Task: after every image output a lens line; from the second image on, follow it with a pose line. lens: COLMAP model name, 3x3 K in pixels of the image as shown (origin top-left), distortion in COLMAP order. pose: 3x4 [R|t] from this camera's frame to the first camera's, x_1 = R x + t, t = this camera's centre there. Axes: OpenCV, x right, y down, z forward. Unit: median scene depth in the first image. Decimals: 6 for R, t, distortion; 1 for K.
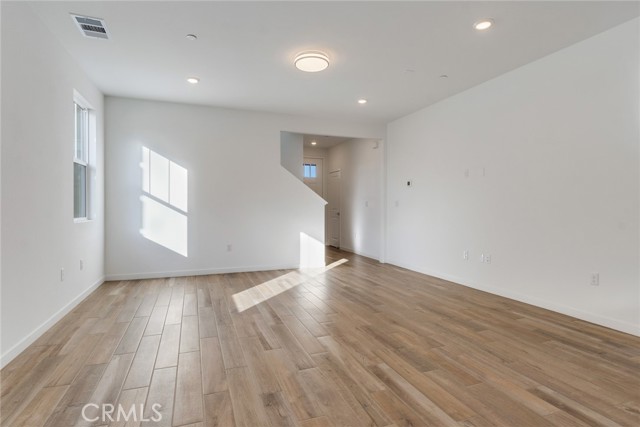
lens RADIAL K [[330.1, 0, 311.8], [0, 330.1, 209.4], [0, 0, 1]] dist [-0.002204, -0.000804]
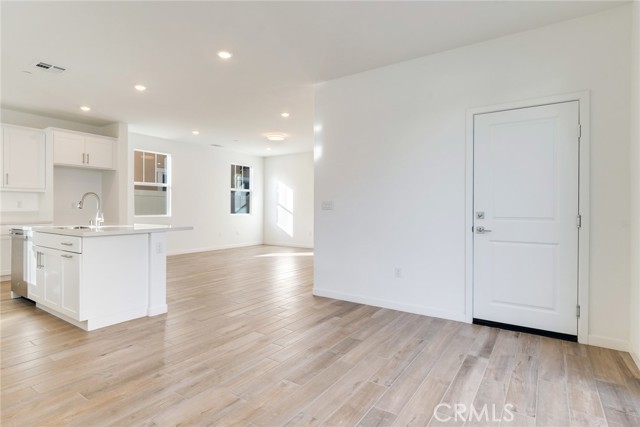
lens RADIAL K [[340.3, 0, 312.5], [0, 340.3, 207.9], [0, 0, 1]] dist [-0.000846, -0.001249]
pose [[0.579143, -0.001166, -0.815225, 1.261283], [-0.011916, 0.999880, -0.009895, -0.000119], [0.815139, 0.015445, 0.579060, -0.003193]]
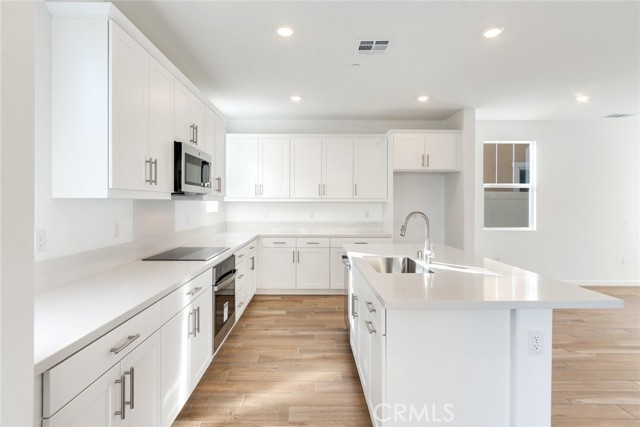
lens RADIAL K [[340.3, 0, 312.5], [0, 340.3, 207.9], [0, 0, 1]] dist [-0.000846, -0.001249]
pose [[-0.328115, 0.009060, -0.944594, 0.880642], [-0.011130, 0.999848, 0.013456, -0.046711], [0.944572, 0.014928, -0.327964, 0.051486]]
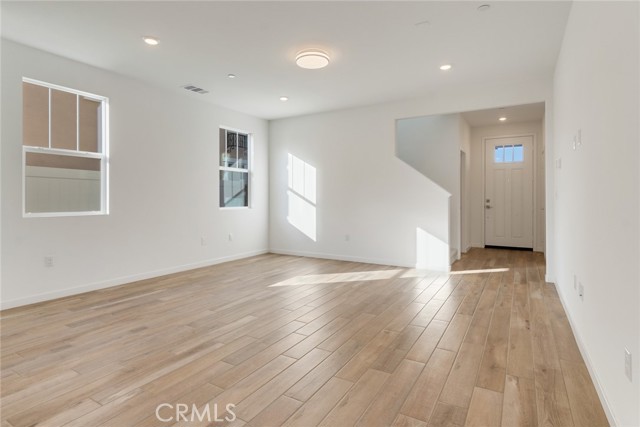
lens RADIAL K [[335.8, 0, 317.3], [0, 335.8, 196.9], [0, 0, 1]] dist [-0.002469, -0.001090]
pose [[0.633096, -0.006600, -0.774045, 0.579732], [-0.004164, 0.999920, -0.011932, -0.002415], [0.774062, 0.010778, 0.633018, 0.244784]]
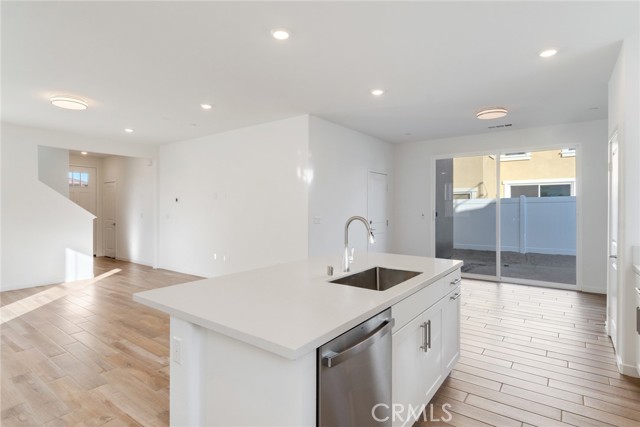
lens RADIAL K [[330.1, 0, 311.8], [0, 330.1, 209.4], [0, 0, 1]] dist [-0.002204, -0.000804]
pose [[0.834367, -0.003341, 0.551198, 0.050080], [0.005753, 0.999980, -0.002646, -0.044439], [-0.551179, 0.005379, 0.834370, -0.305563]]
